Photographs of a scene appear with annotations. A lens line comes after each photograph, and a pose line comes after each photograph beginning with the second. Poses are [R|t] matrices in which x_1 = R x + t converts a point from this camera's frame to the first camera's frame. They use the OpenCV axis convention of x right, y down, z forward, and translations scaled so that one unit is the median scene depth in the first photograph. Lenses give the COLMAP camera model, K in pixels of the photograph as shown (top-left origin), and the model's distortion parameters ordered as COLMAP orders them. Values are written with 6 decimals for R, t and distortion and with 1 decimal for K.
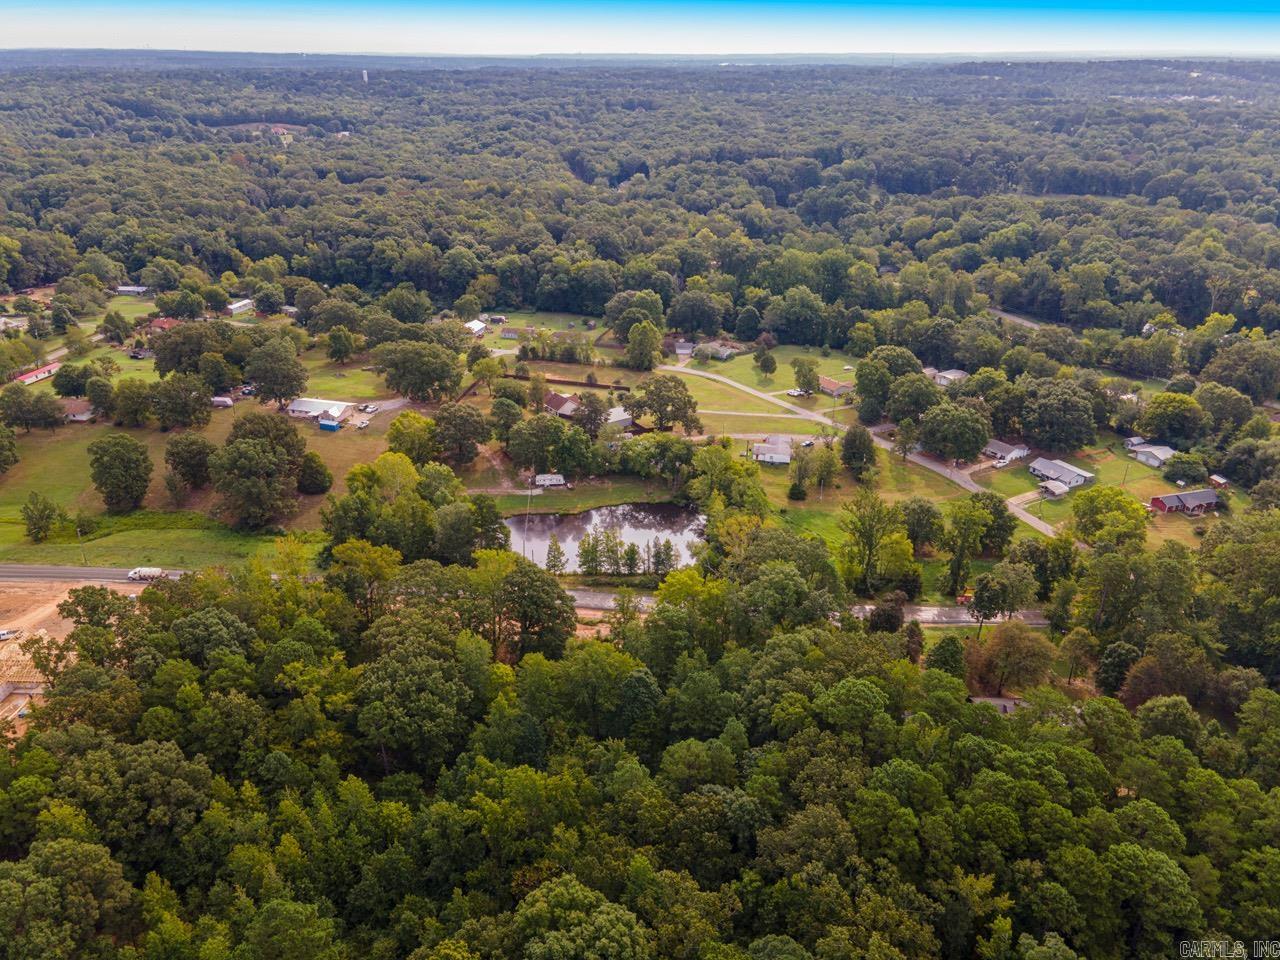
lens RADIAL K [[930.3, 0, 619.3], [0, 930.3, 475.4], [0, 0, 1]] dist [0.048532, 0.038949]
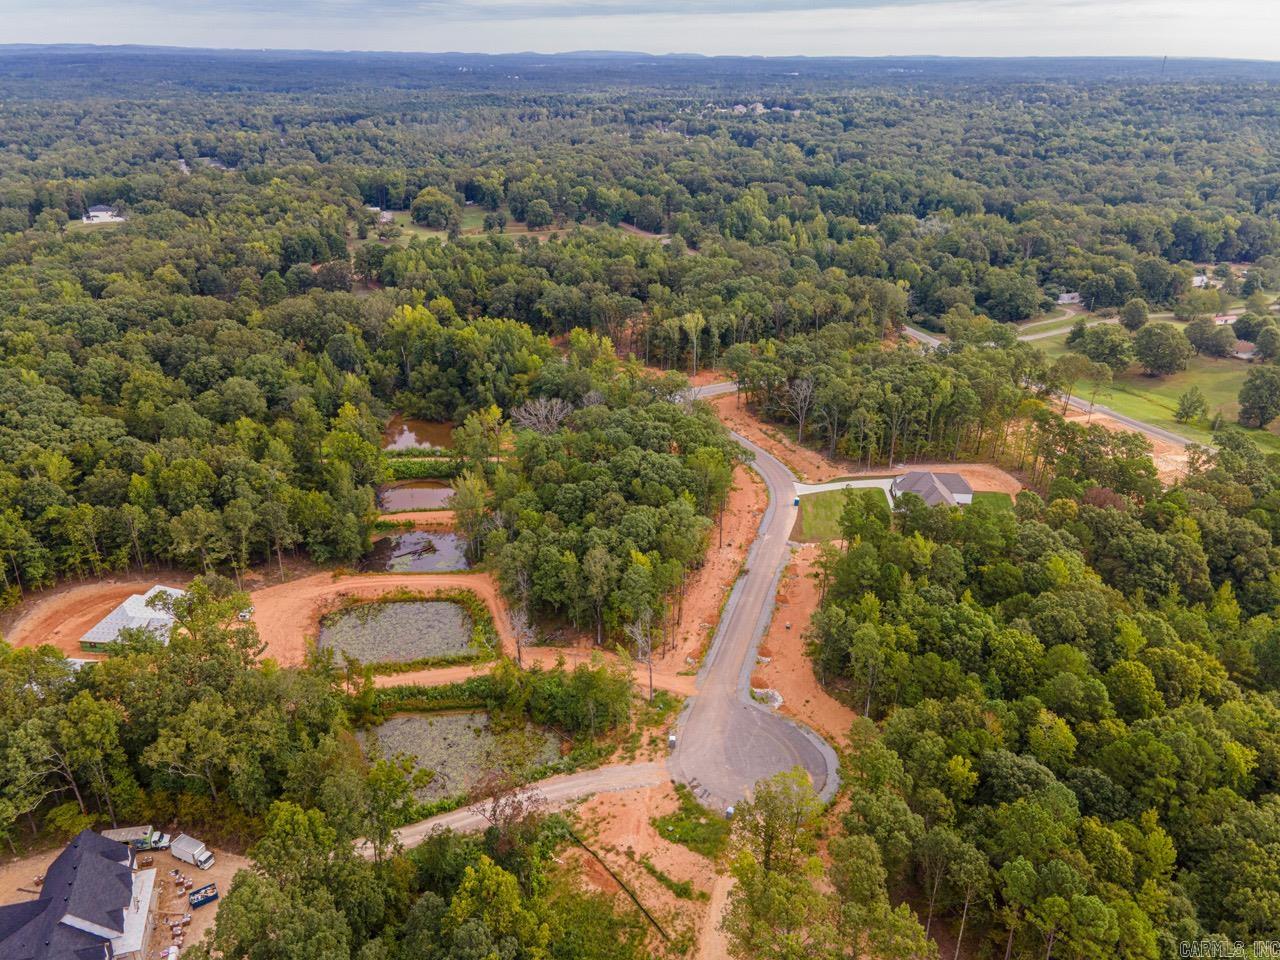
lens RADIAL K [[932.8, 0, 628.7], [0, 932.8, 479.5], [0, 0, 1]] dist [0.023734, 0.047308]
pose [[0.473420, 0.371125, -0.798836, 0.057739], [-0.374243, 0.905728, 0.198995, 0.089193], [0.797380, 0.204751, 0.567681, -0.183210]]
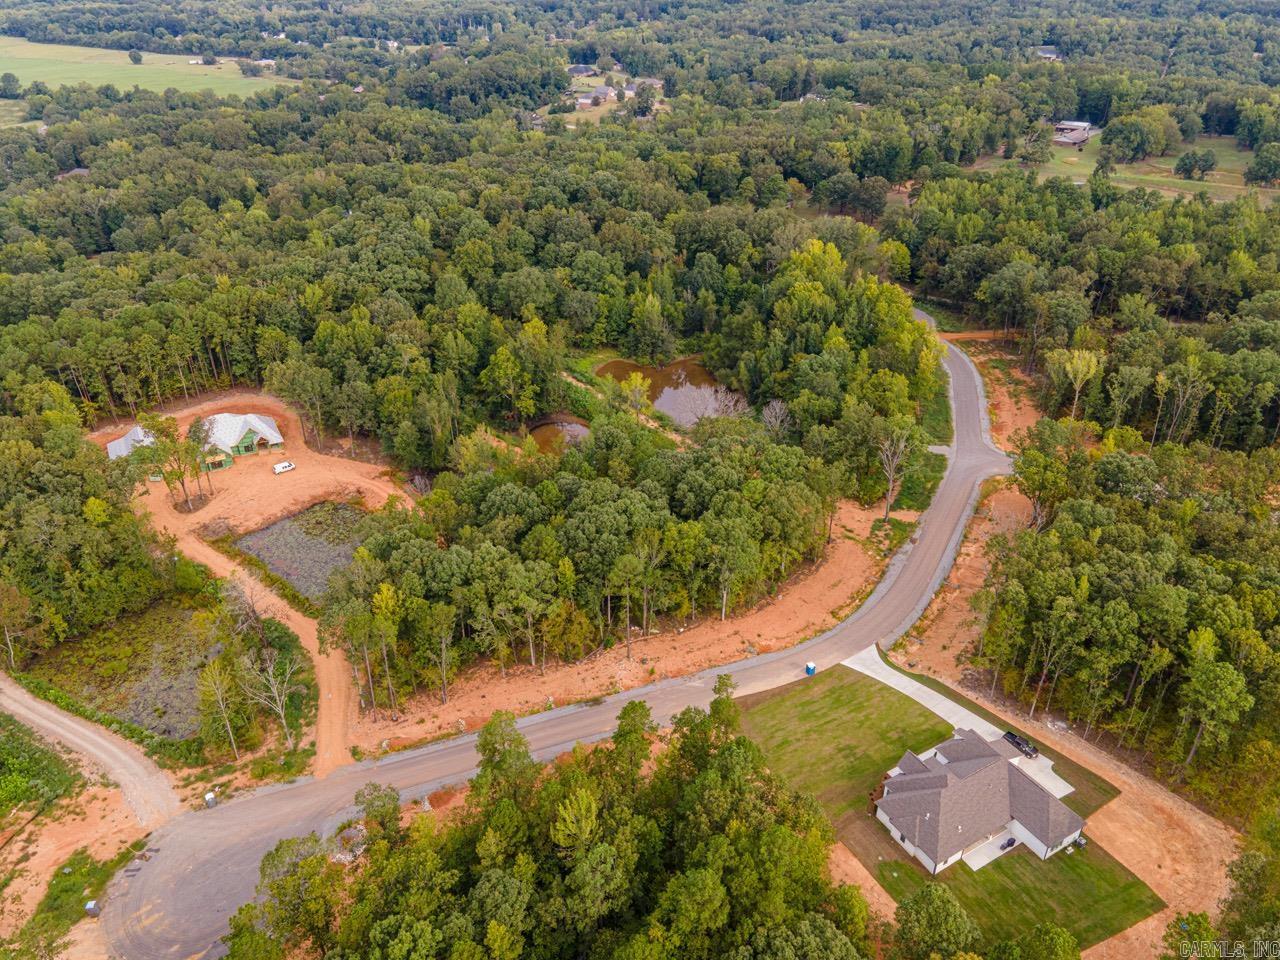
lens RADIAL K [[932.7, 0, 624.5], [0, 932.7, 476.0], [0, 0, 1]] dist [0.036359, 0.008332]
pose [[-0.435679, 0.459797, -0.773803, -0.058980], [-0.373420, 0.689880, 0.620179, -0.063721], [0.818988, 0.559153, -0.128869, 0.150474]]
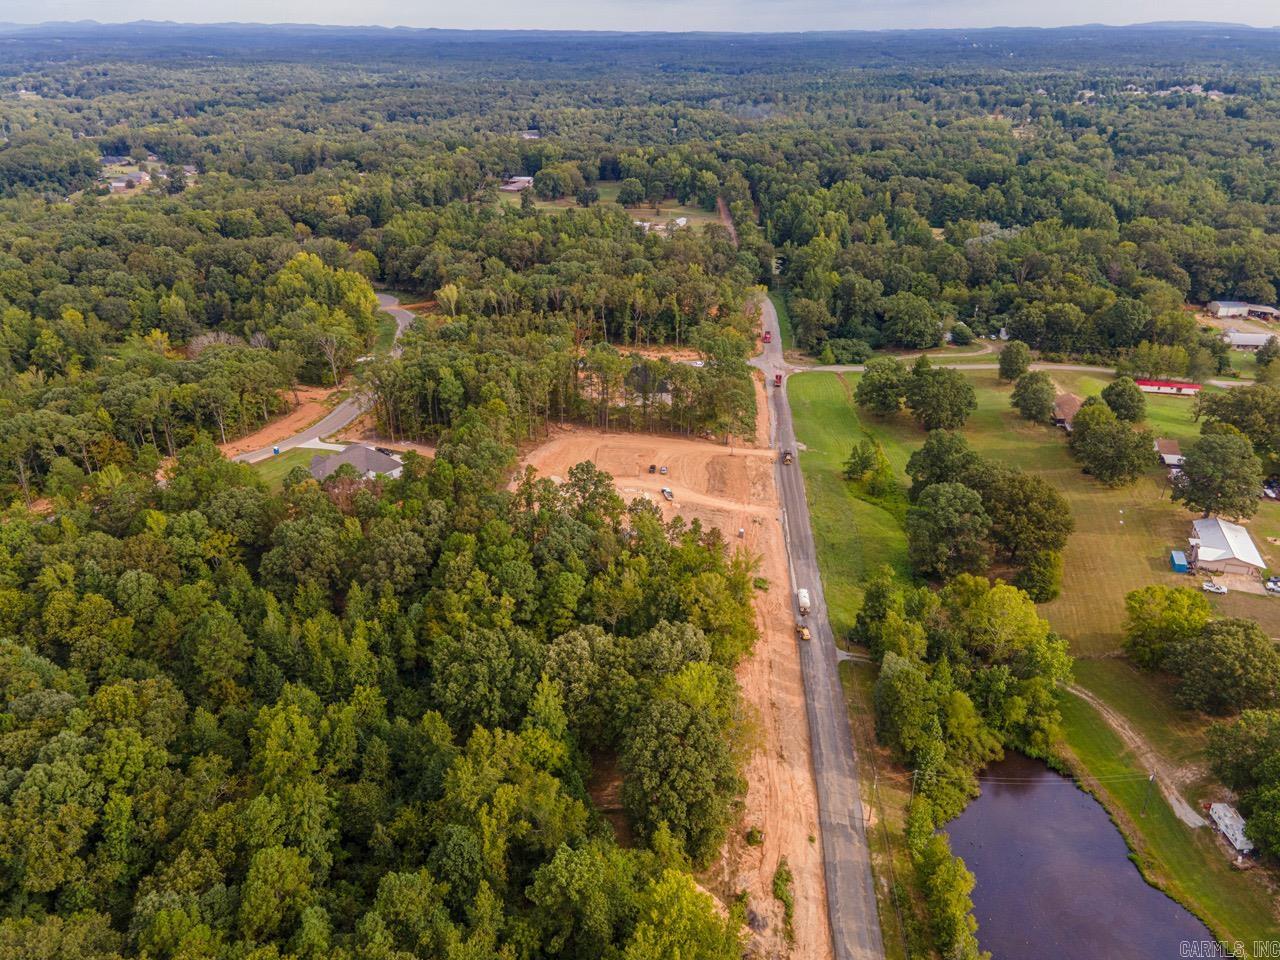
lens RADIAL K [[932.8, 0, 628.7], [0, 932.8, 479.5], [0, 0, 1]] dist [0.023734, 0.047308]
pose [[-0.031520, 0.435149, -0.899806, 0.213564], [-0.415144, 0.813227, 0.407821, -0.147781], [0.909210, 0.386404, 0.155017, 0.319568]]
